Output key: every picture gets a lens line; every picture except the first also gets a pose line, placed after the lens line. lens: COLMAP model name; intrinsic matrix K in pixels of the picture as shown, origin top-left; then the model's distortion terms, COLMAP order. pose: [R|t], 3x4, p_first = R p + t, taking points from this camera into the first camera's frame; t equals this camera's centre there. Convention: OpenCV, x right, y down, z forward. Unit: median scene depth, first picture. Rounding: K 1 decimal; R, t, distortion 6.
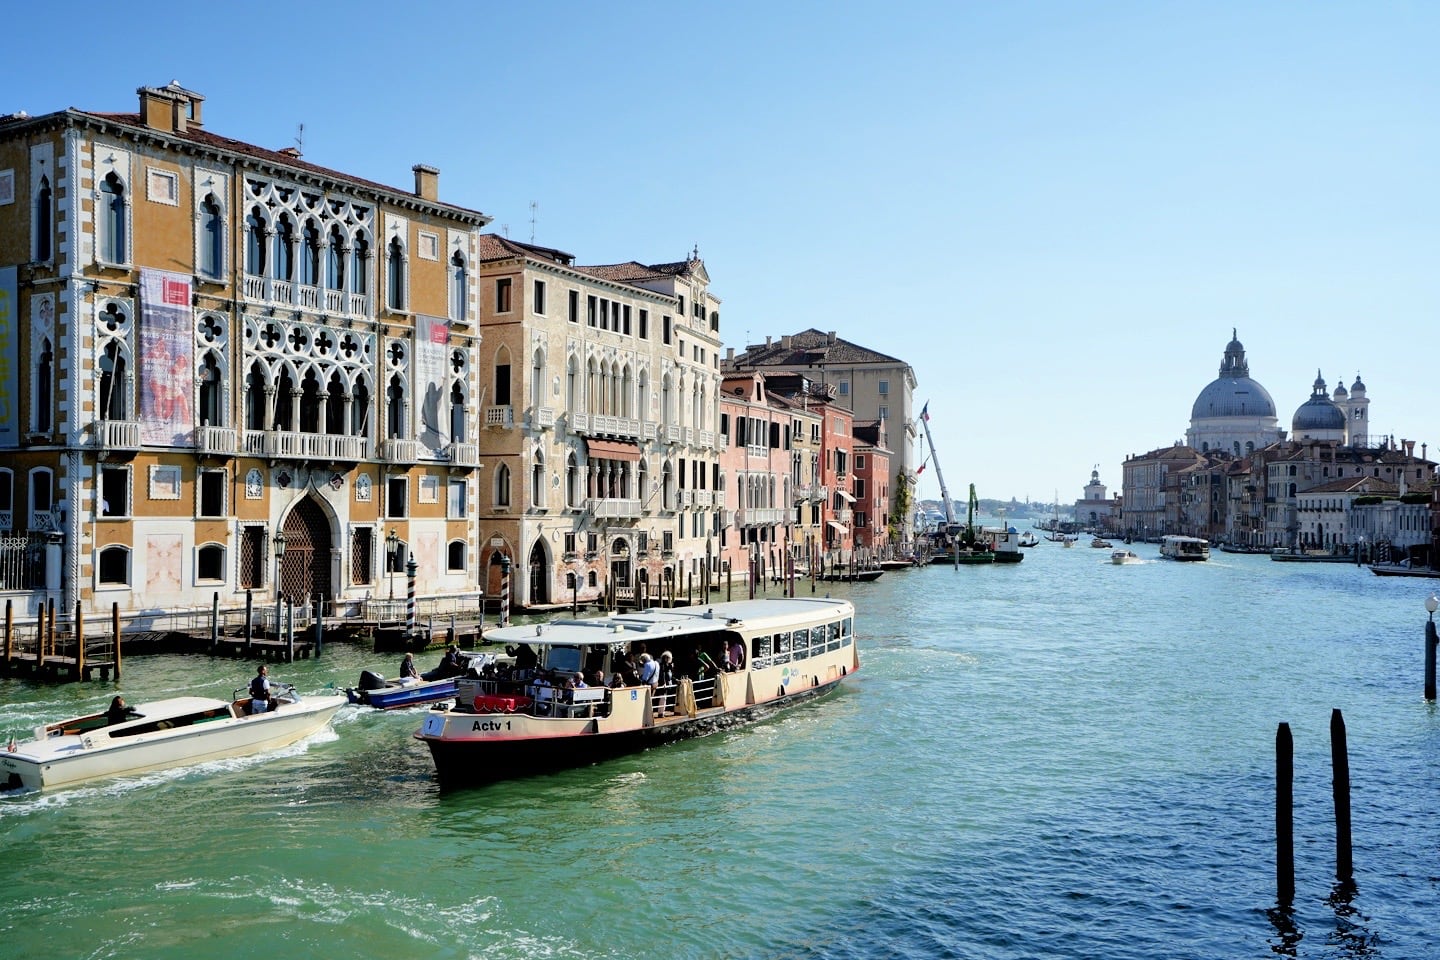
lens RADIAL K [[1398.0, 0, 720.9], [0, 1398.0, 475.6], [0, 0, 1]] dist [0.034816, 0.000000]
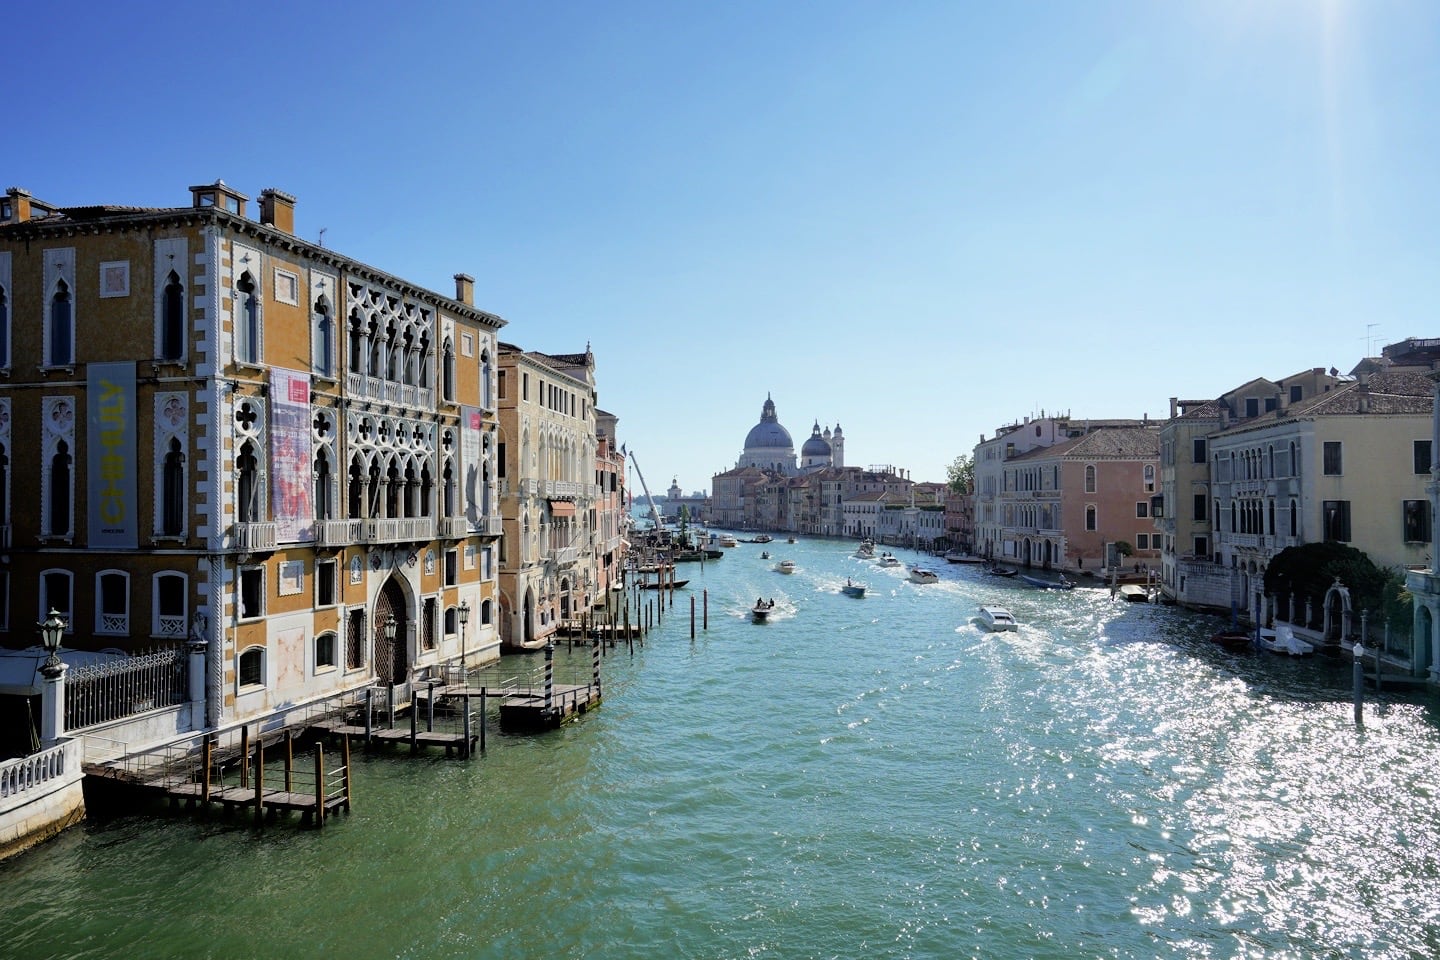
lens RADIAL K [[920.6, 0, 723.1], [0, 920.6, 476.0], [0, 0, 1]] dist [-0.030005, 0.004761]
pose [[0.941334, -0.000557, 0.337476, -0.285004], [0.001029, 0.999999, -0.001218, -0.059501], [-0.337475, 0.001493, 0.941333, 0.238999]]
